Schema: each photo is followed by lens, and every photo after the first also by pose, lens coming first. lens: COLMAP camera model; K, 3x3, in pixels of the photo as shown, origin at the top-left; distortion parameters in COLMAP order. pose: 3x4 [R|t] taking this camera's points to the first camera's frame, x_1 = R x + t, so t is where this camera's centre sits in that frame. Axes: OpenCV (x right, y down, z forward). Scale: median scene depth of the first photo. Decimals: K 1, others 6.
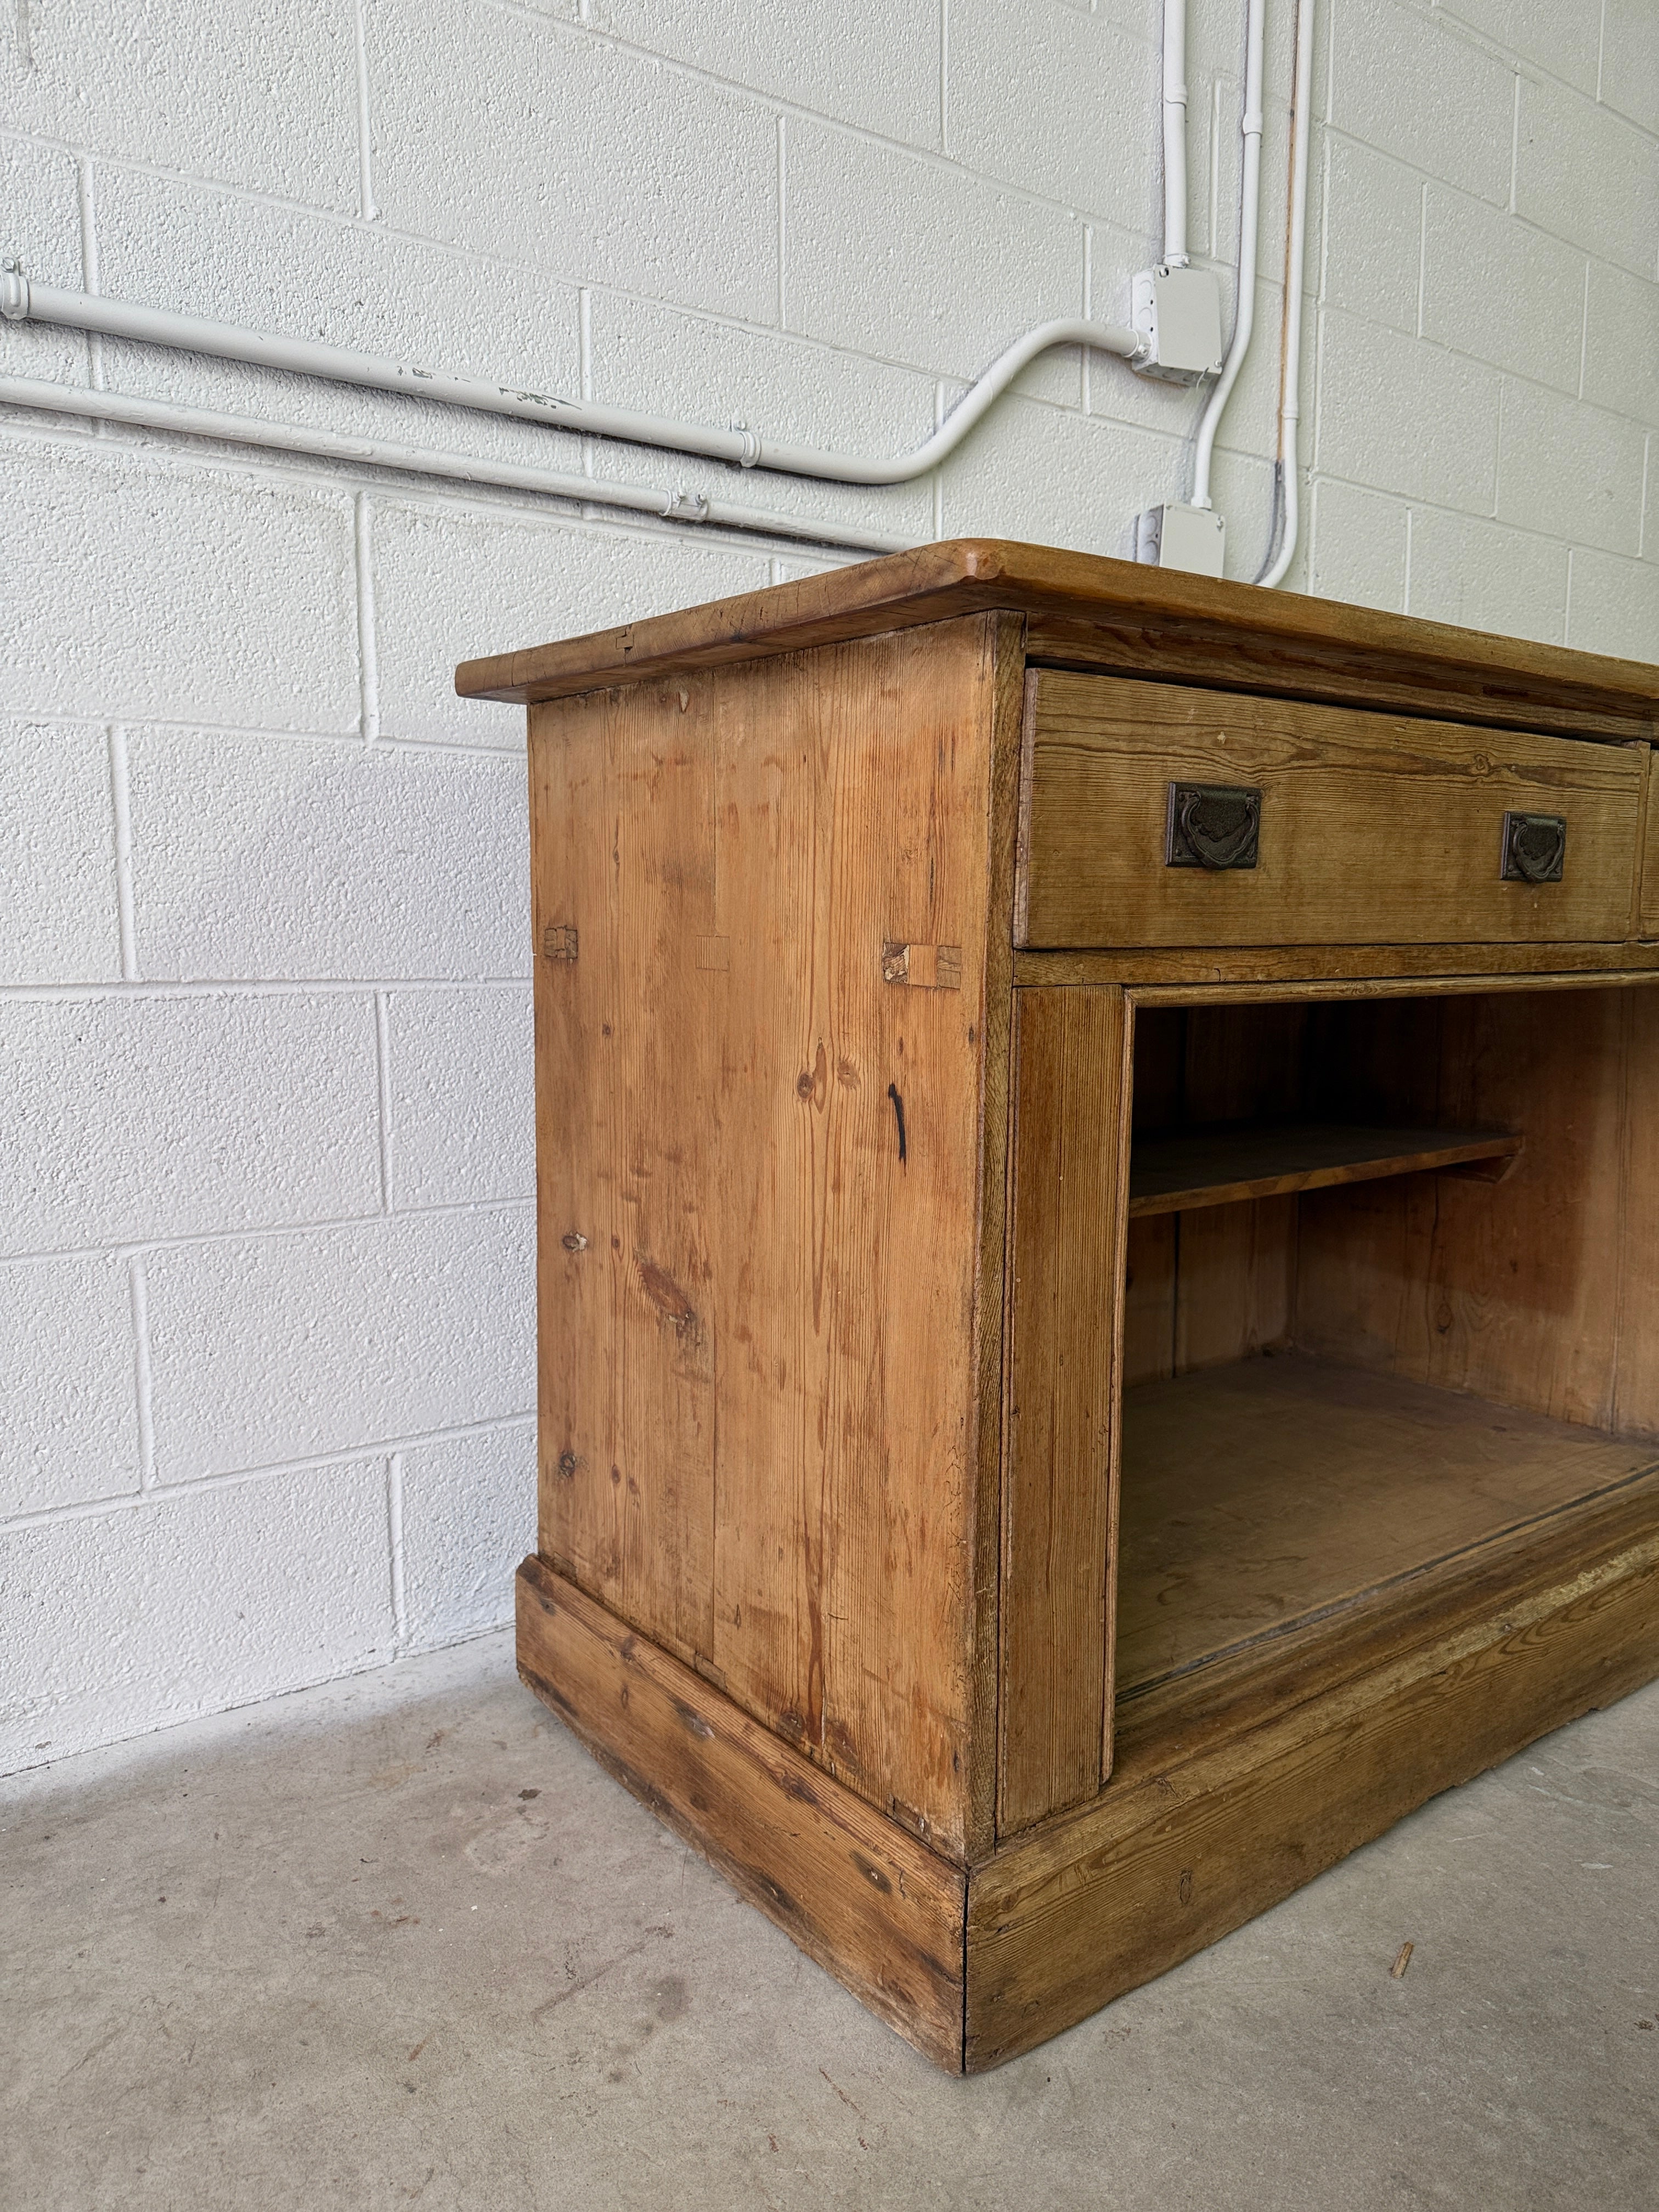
lens RADIAL K [[1567.1, 0, 831.2], [0, 1567.1, 1098.2], [0, 0, 1]] dist [0.033462, -0.034219]
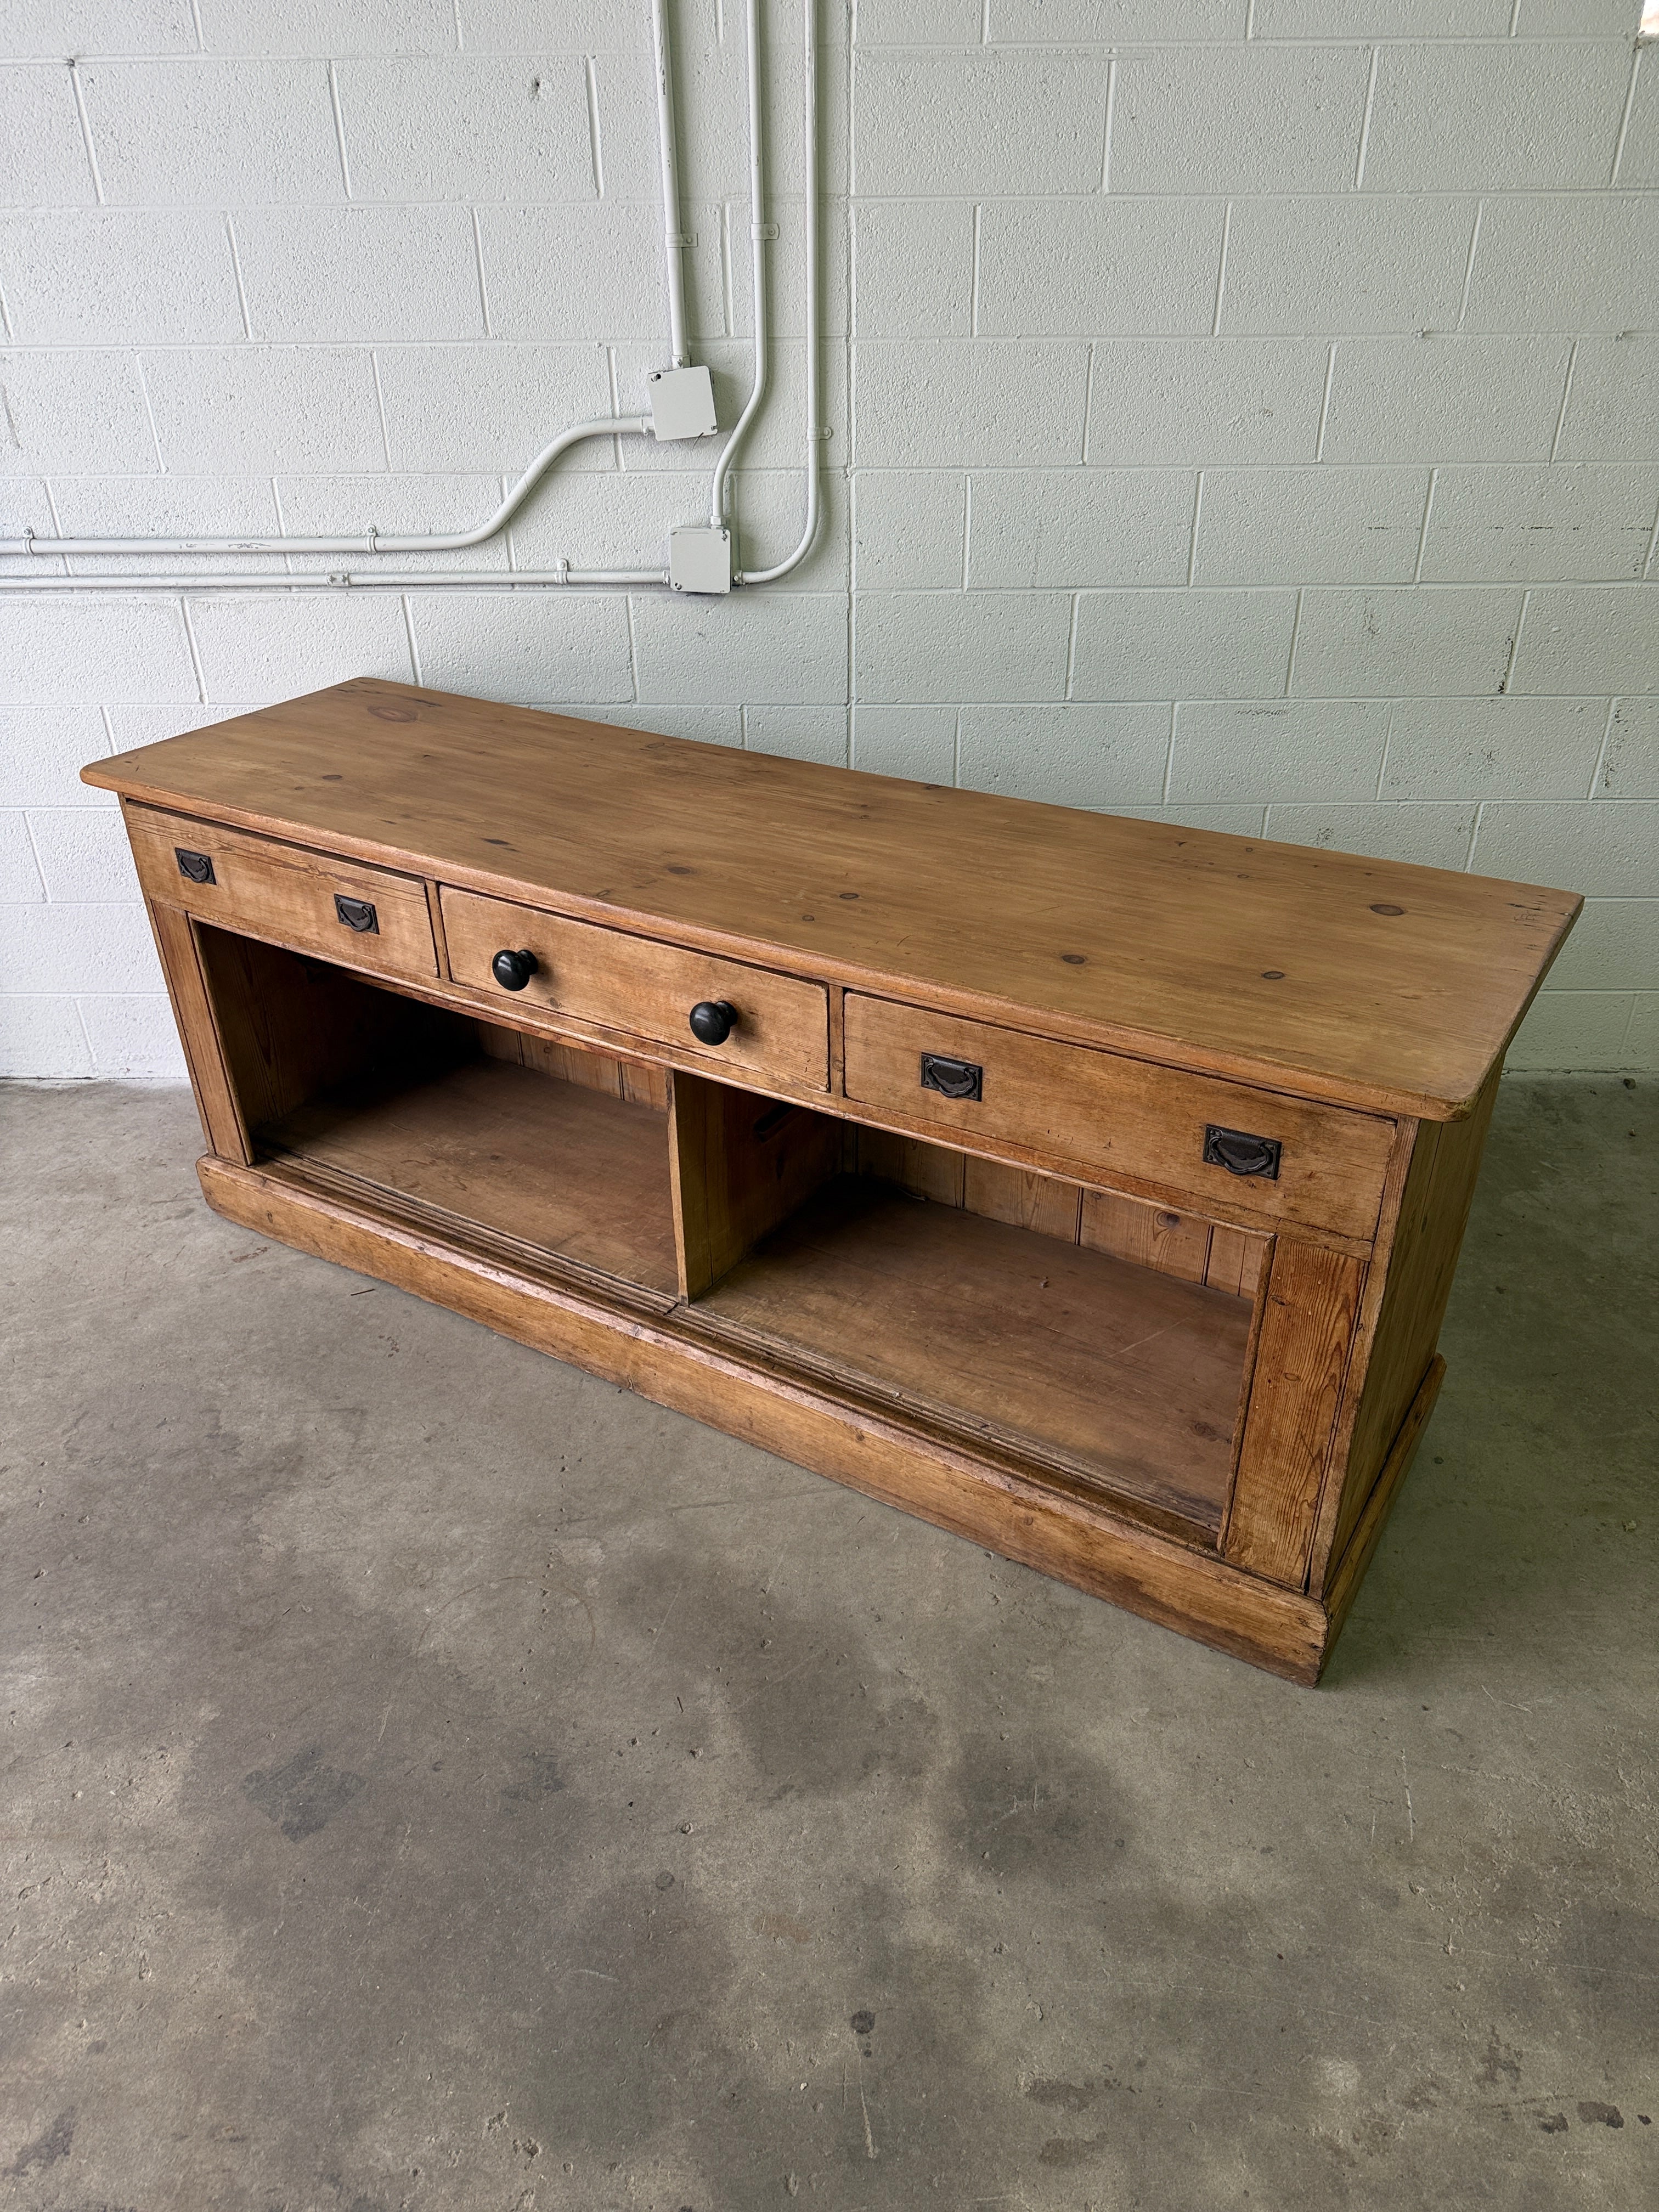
lens RADIAL K [[1515.3, 0, 837.6], [0, 1515.3, 1101.7], [0, 0, 1]] dist [0.136164, -0.259220]
pose [[0.804280, 0.288339, -0.519610, 2.288602], [-0.060052, 0.909355, 0.411663, -0.879339], [0.591209, -0.299889, 0.748691, -0.389327]]
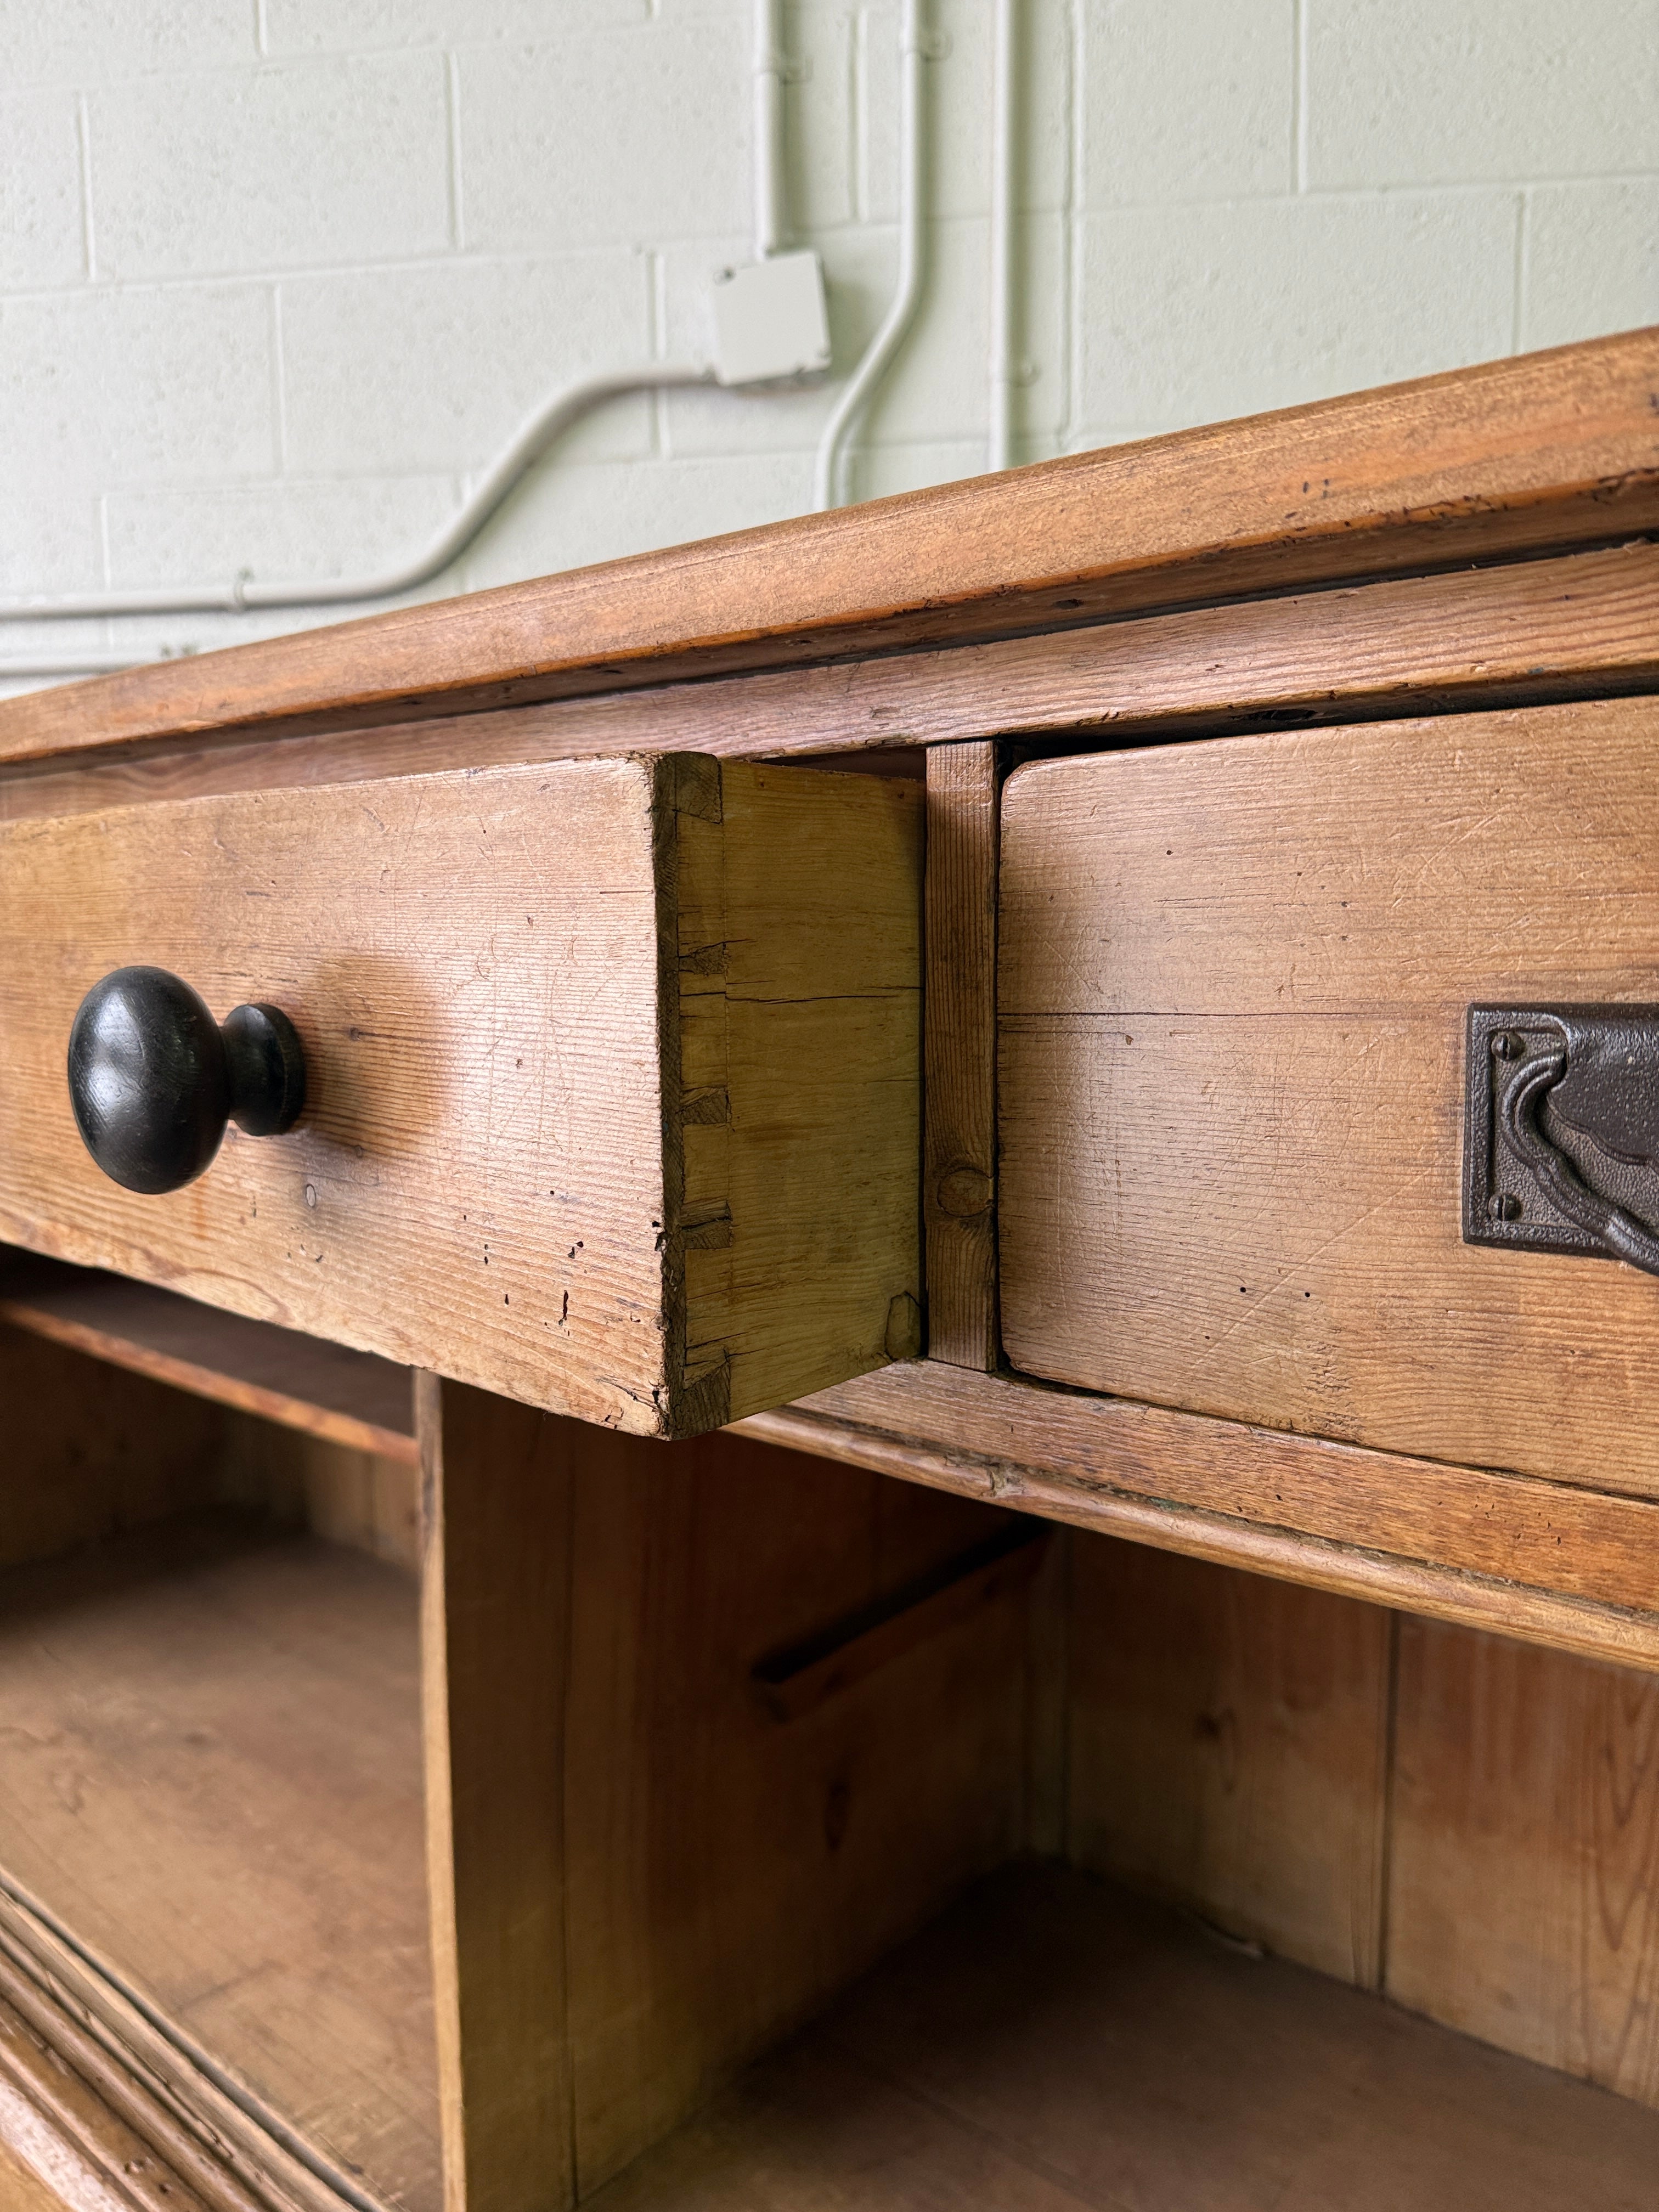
lens RADIAL K [[1600.4, 0, 829.5], [0, 1600.4, 1106.0], [0, 0, 1]] dist [0.005194, -0.035927]
pose [[0.711135, 0.076926, -0.698834, 1.549163], [-0.074791, 0.996633, 0.033599, -0.180565], [0.699066, 0.028373, 0.714494, 0.726949]]
